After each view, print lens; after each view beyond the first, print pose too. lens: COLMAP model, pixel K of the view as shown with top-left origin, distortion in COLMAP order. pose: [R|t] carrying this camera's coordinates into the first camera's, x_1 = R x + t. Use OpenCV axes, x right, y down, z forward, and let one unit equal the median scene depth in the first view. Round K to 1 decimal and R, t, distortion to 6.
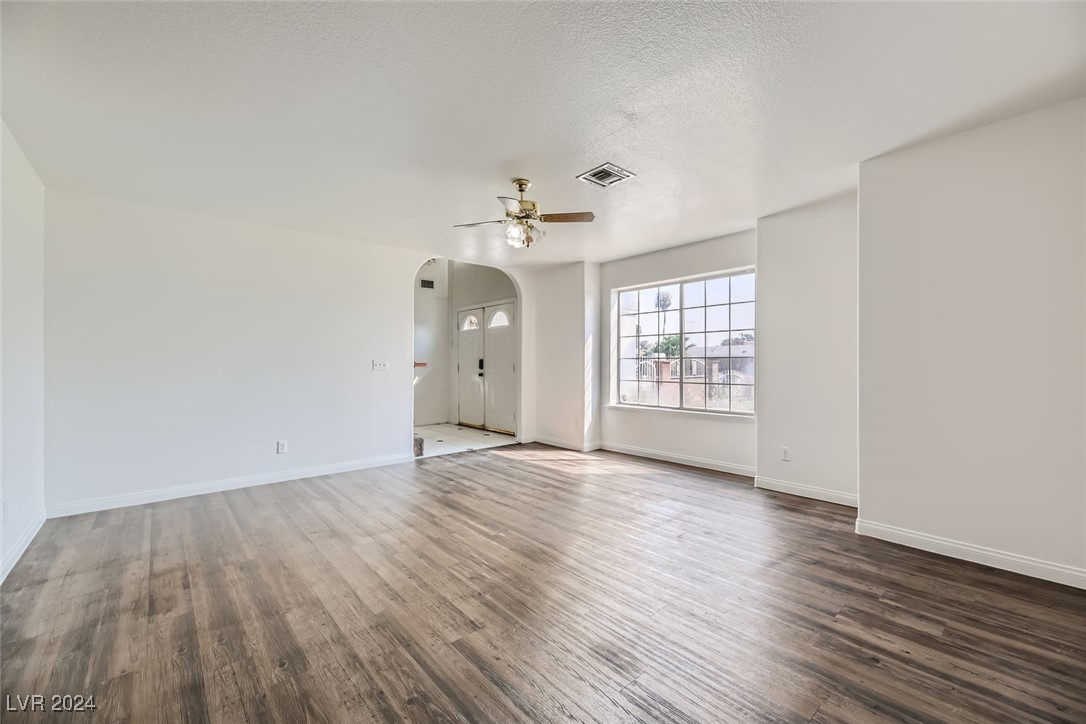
lens RADIAL K [[442.8, 0, 543.4], [0, 442.8, 358.9], [0, 0, 1]] dist [0.014146, -0.000302]
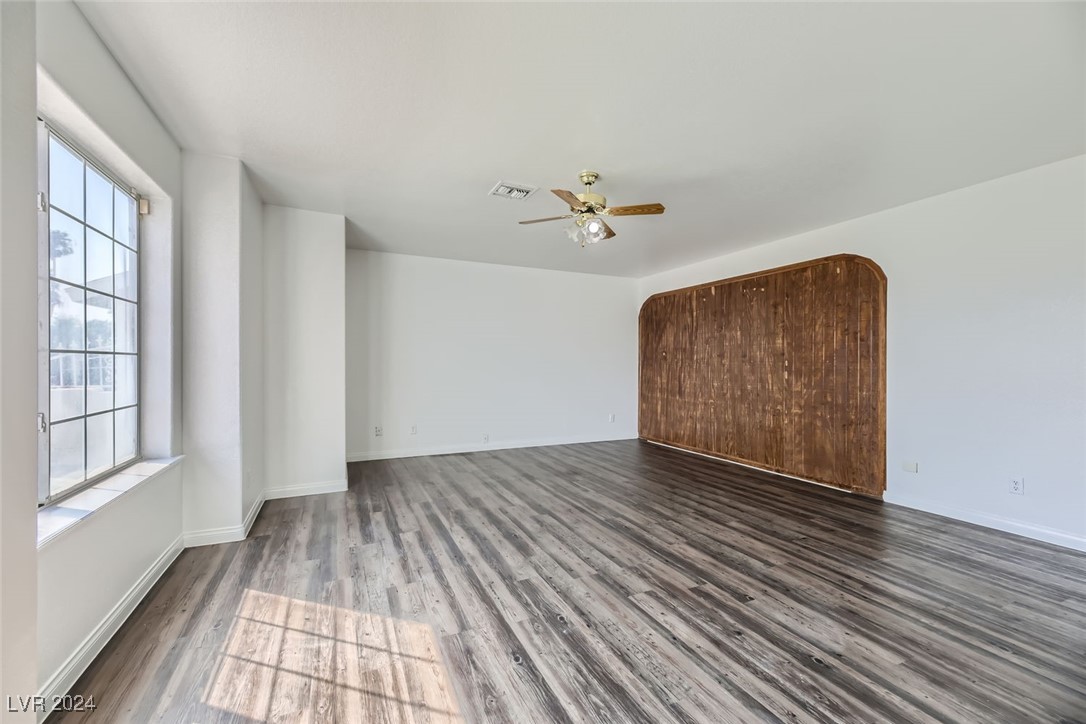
lens RADIAL K [[442.8, 0, 543.5], [0, 442.8, 362.9], [0, 0, 1]] dist [0.014146, -0.000302]
pose [[-0.960572, -0.008162, 0.277912, -0.167270], [-0.007178, 0.999964, 0.004560, 0.004037], [-0.277939, 0.002385, -0.960596, 1.487736]]
